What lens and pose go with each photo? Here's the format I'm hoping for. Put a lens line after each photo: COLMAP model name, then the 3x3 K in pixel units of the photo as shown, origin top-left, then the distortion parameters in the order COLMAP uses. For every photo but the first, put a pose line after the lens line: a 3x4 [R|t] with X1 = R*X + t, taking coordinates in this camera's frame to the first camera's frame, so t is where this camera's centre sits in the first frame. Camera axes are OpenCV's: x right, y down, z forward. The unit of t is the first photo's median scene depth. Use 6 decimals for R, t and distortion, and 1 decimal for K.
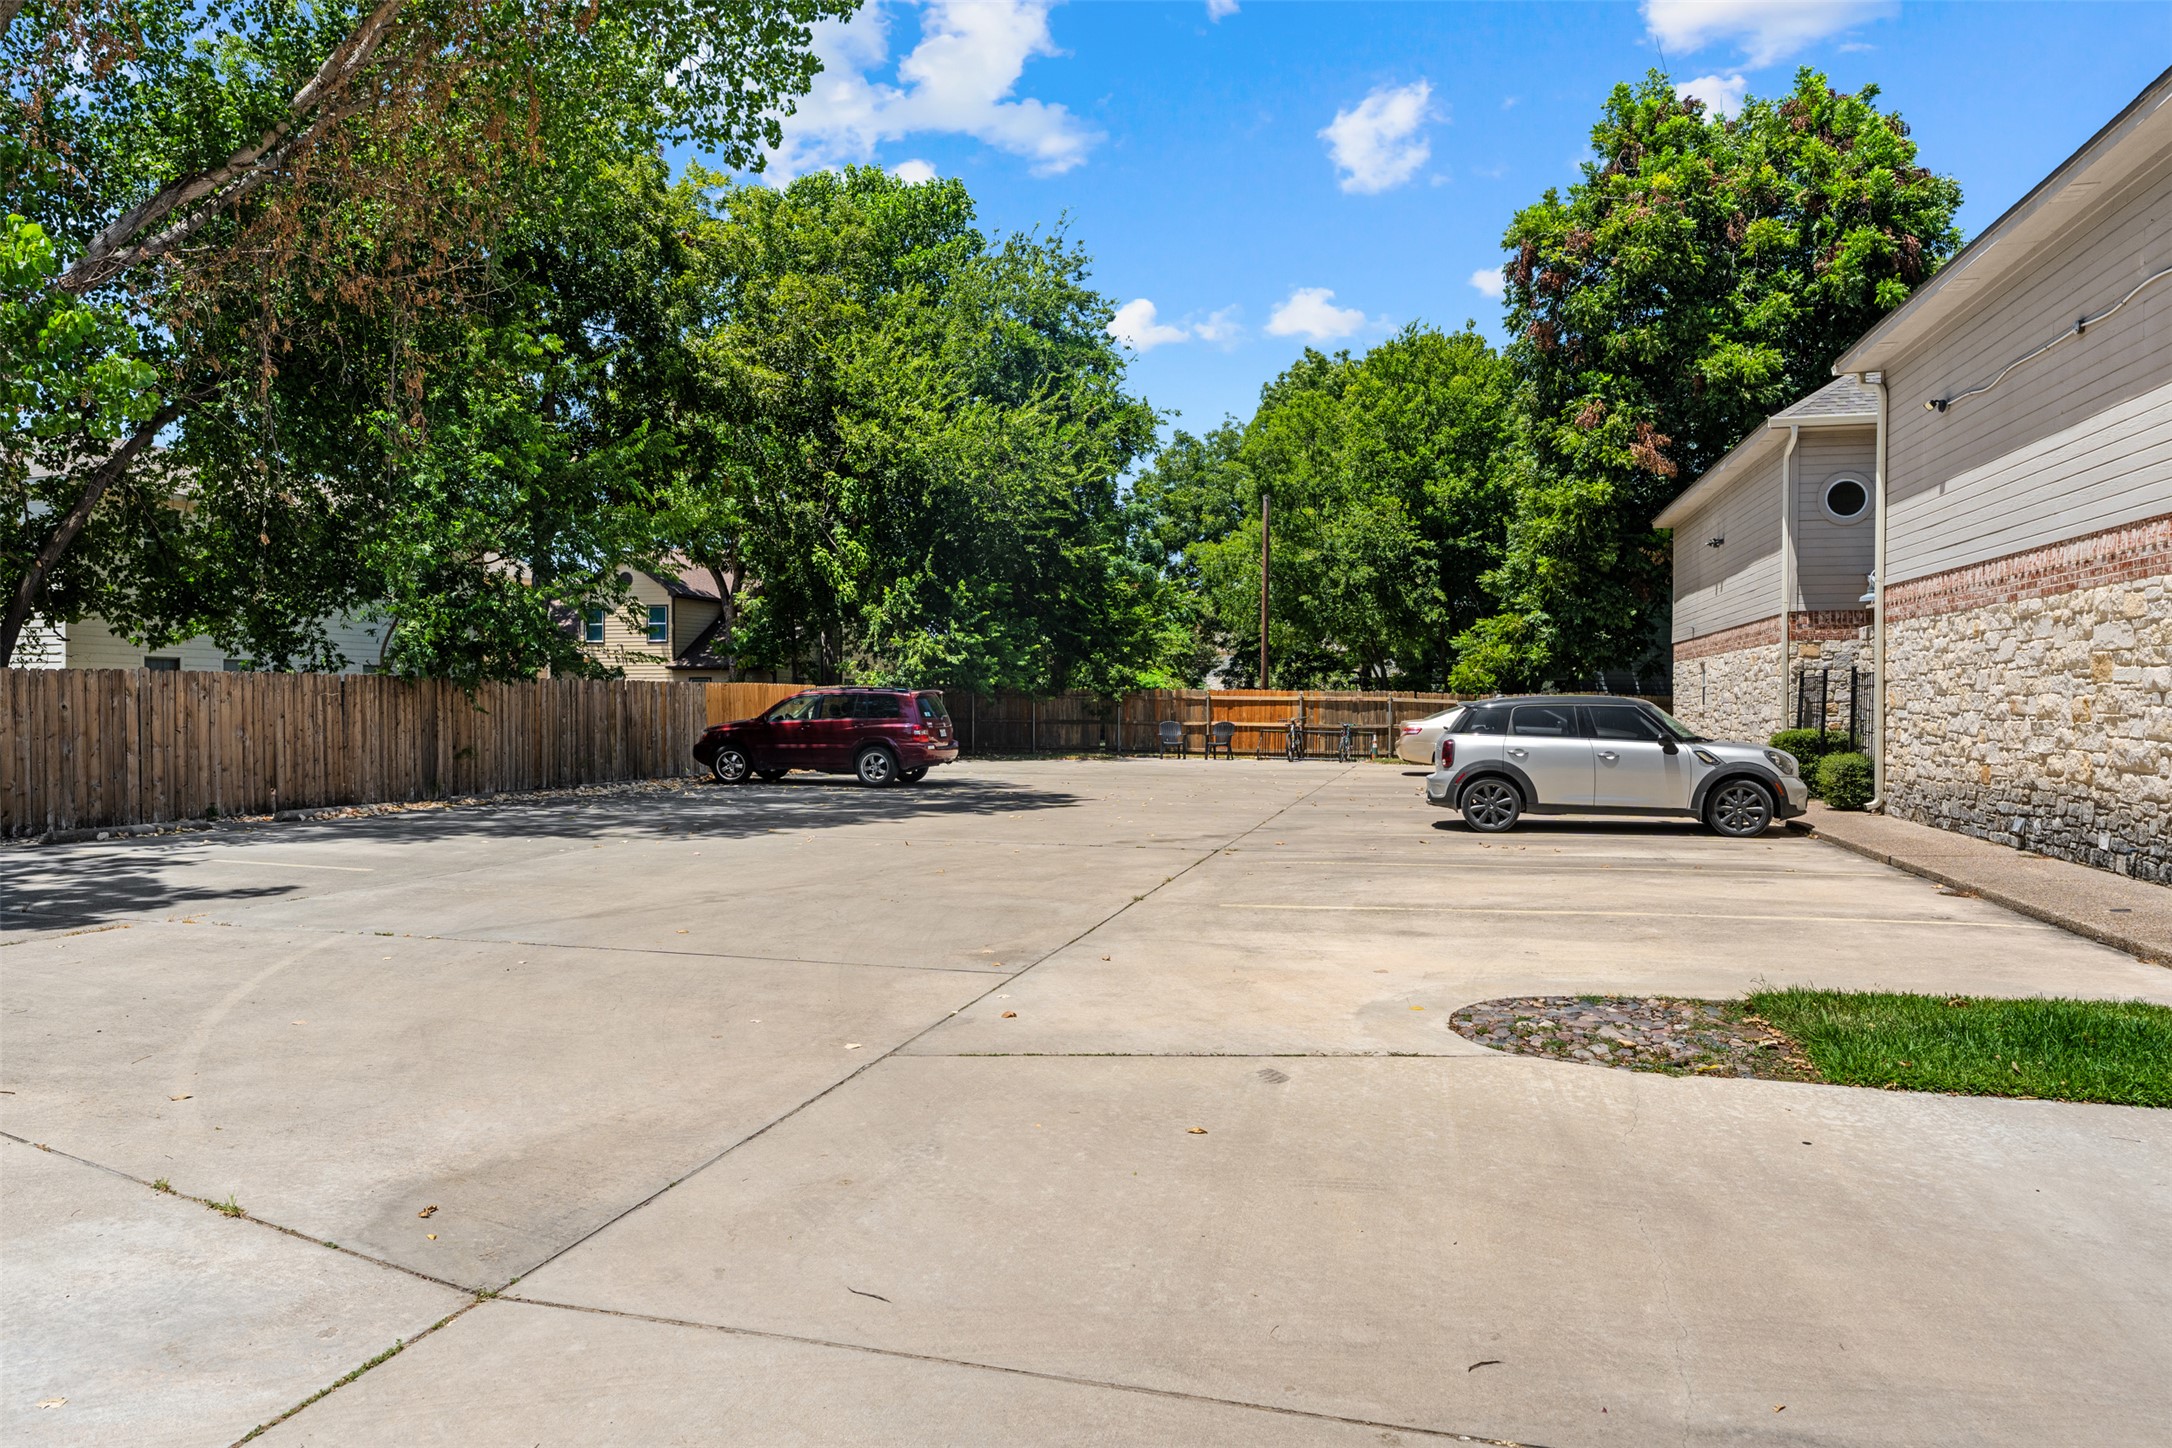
lens RADIAL K [[1366.3, 0, 1086.0], [0, 1366.3, 724.0], [0, 0, 1]] dist [-0.038489, 0.001689]
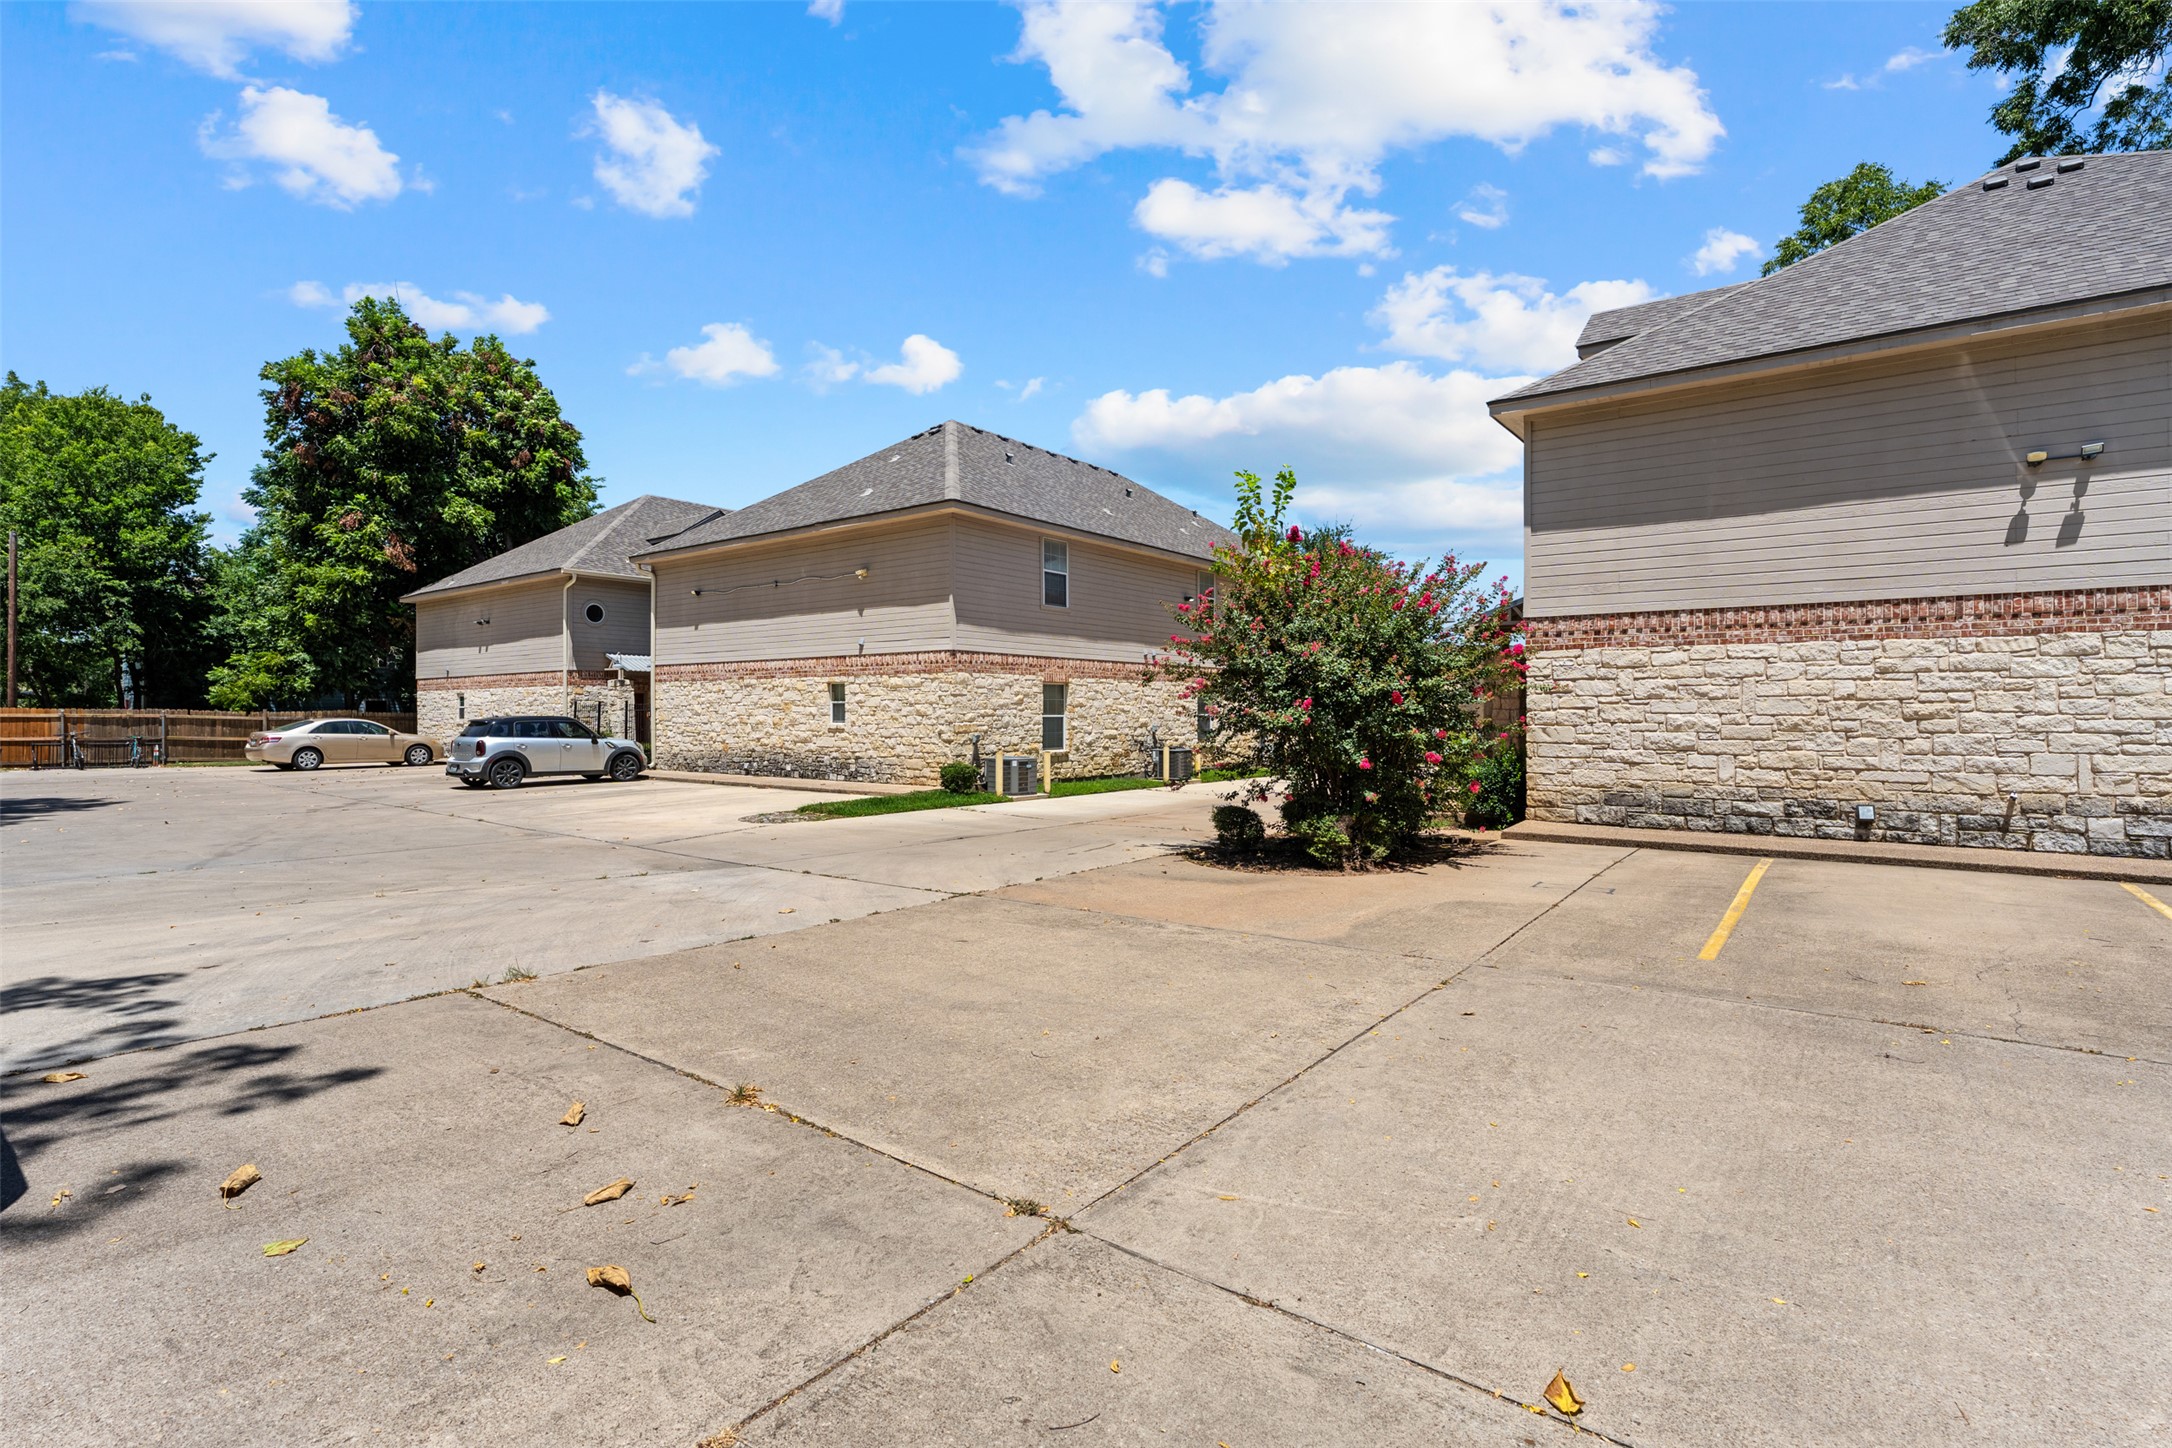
lens RADIAL K [[1012.3, 0, 1086.0], [0, 1012.3, 724.0], [0, 0, 1]] dist [0.000045, 0.000004]
pose [[0.368542, -0.013319, 0.929516, -0.357800], [0.017099, 0.999825, 0.007547, -0.003660], [-0.929454, 0.013113, 0.368705, -0.137437]]
